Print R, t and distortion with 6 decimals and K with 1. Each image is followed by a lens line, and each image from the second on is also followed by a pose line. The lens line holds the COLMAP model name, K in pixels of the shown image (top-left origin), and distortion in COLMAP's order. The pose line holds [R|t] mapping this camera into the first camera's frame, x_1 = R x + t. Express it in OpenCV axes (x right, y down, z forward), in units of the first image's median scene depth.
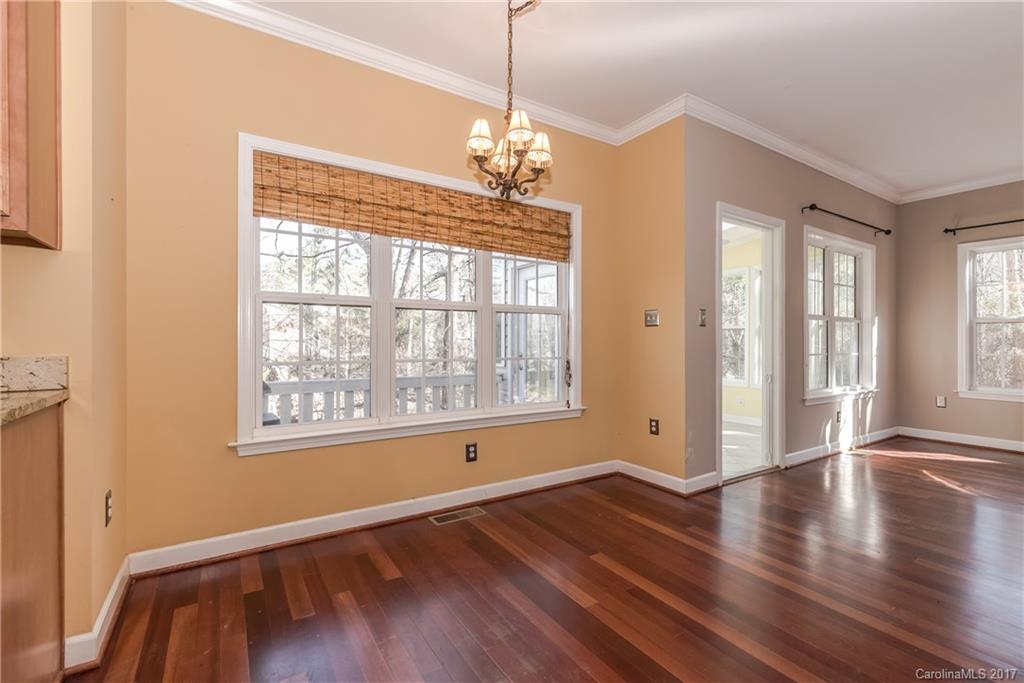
lens RADIAL K [[447.9, 0, 512.0], [0, 447.9, 341.5], [0, 0, 1]] dist [-0.000164, 0.000069]
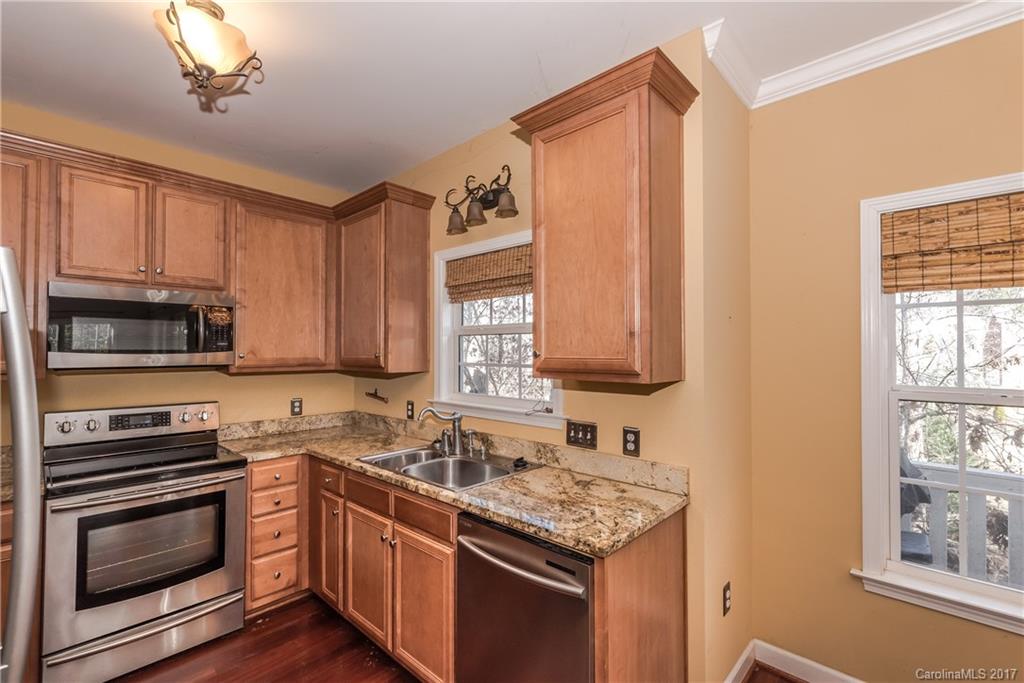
lens RADIAL K [[447.9, 0, 512.0], [0, 447.9, 341.5], [0, 0, 1]] dist [-0.000164, 0.000069]
pose [[0.235219, -0.021598, -0.971702, 0.050919], [0.001617, 0.999760, -0.021830, -0.176958], [0.971941, 0.003564, 0.235198, 0.154172]]
